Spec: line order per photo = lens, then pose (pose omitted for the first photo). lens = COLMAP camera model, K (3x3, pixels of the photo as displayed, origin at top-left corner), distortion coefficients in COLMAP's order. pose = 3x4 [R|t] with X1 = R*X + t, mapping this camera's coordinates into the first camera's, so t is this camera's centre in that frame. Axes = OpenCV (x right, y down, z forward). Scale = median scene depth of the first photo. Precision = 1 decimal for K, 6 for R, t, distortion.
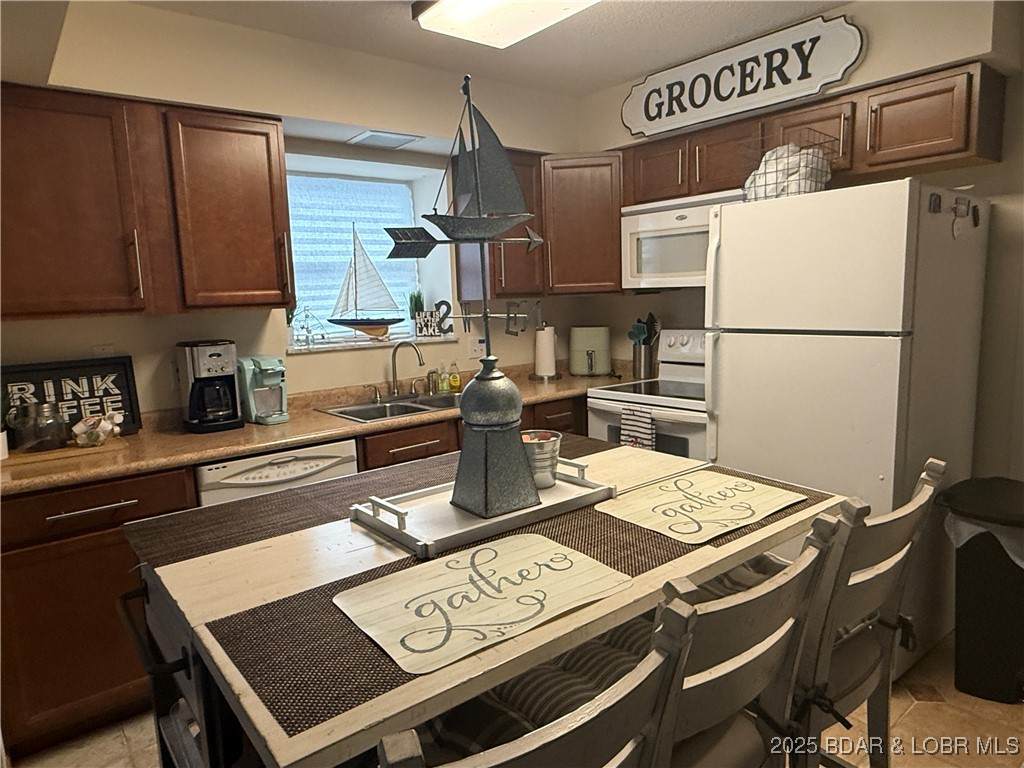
lens RADIAL K [[649.4, 0, 509.8], [0, 649.4, 386.0], [0, 0, 1]] dist [-0.008056, 0.004336]
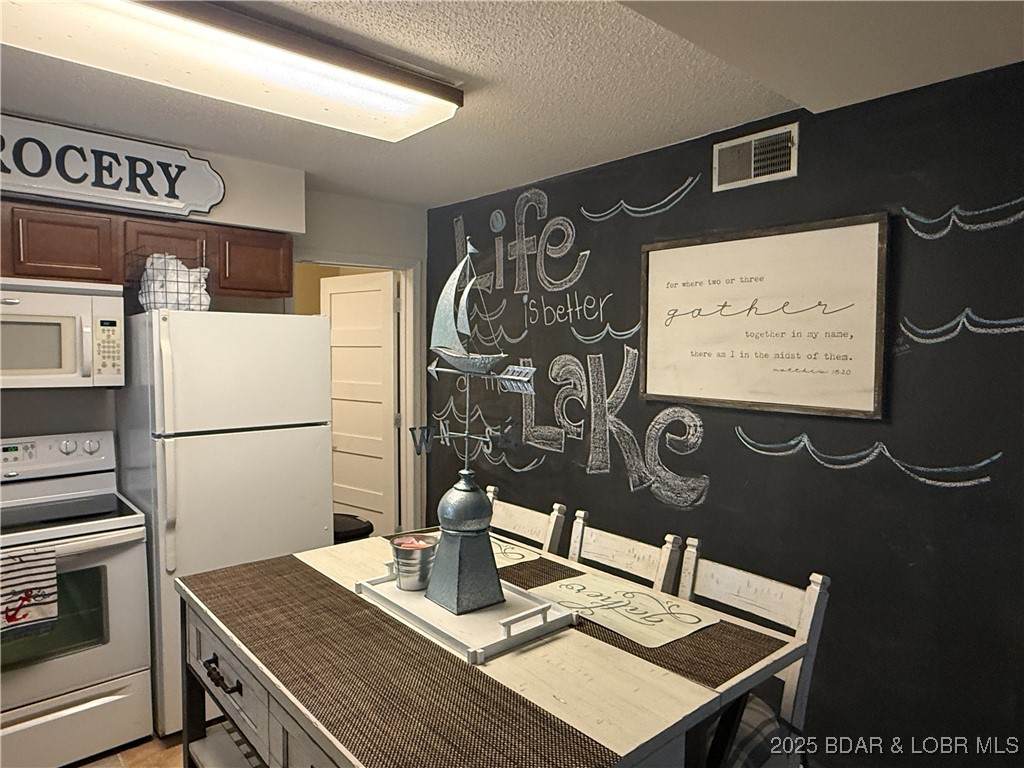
lens RADIAL K [[649.4, 0, 506.6], [0, 649.4, 381.9], [0, 0, 1]] dist [-0.008056, 0.004336]
pose [[-0.043448, -0.020091, 0.998854, -0.619133], [0.130173, 0.991161, 0.025598, -0.115912], [-0.990539, 0.131136, -0.040448, 0.495915]]
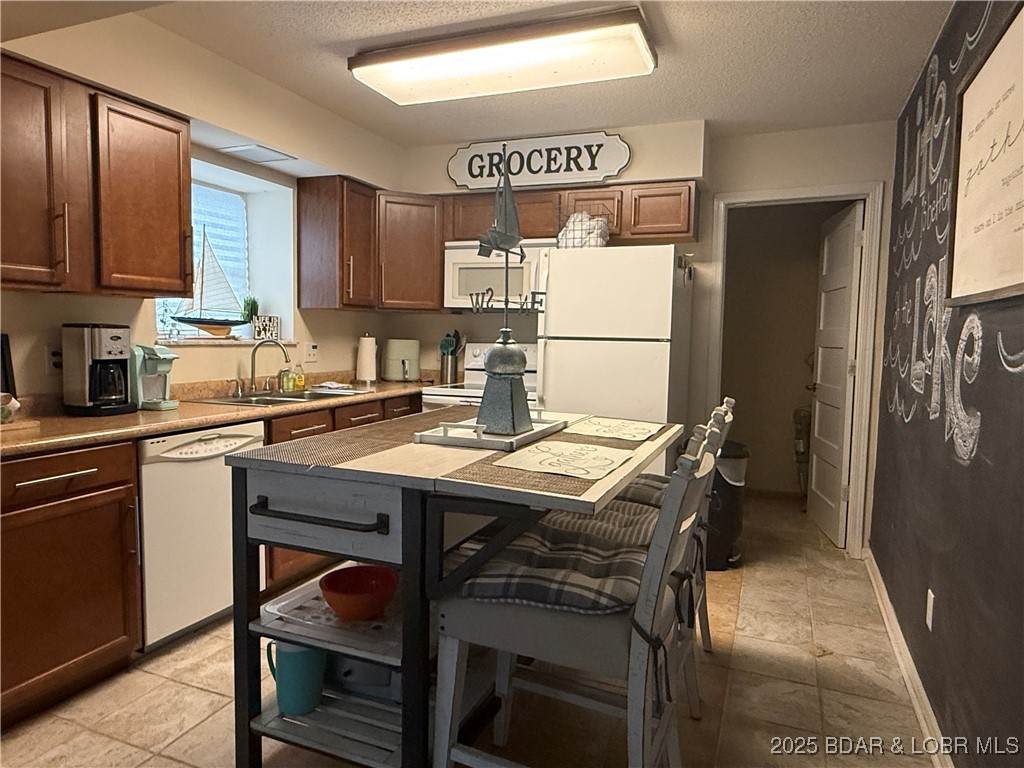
lens RADIAL K [[649.4, 0, 511.3], [0, 649.4, 384.0], [0, 0, 1]] dist [-0.008056, 0.004336]
pose [[0.874969, 0.015308, 0.483937, -0.382439], [0.015916, 0.998051, -0.060346, 0.087937], [-0.483917, 0.060504, 0.873020, -0.151448]]
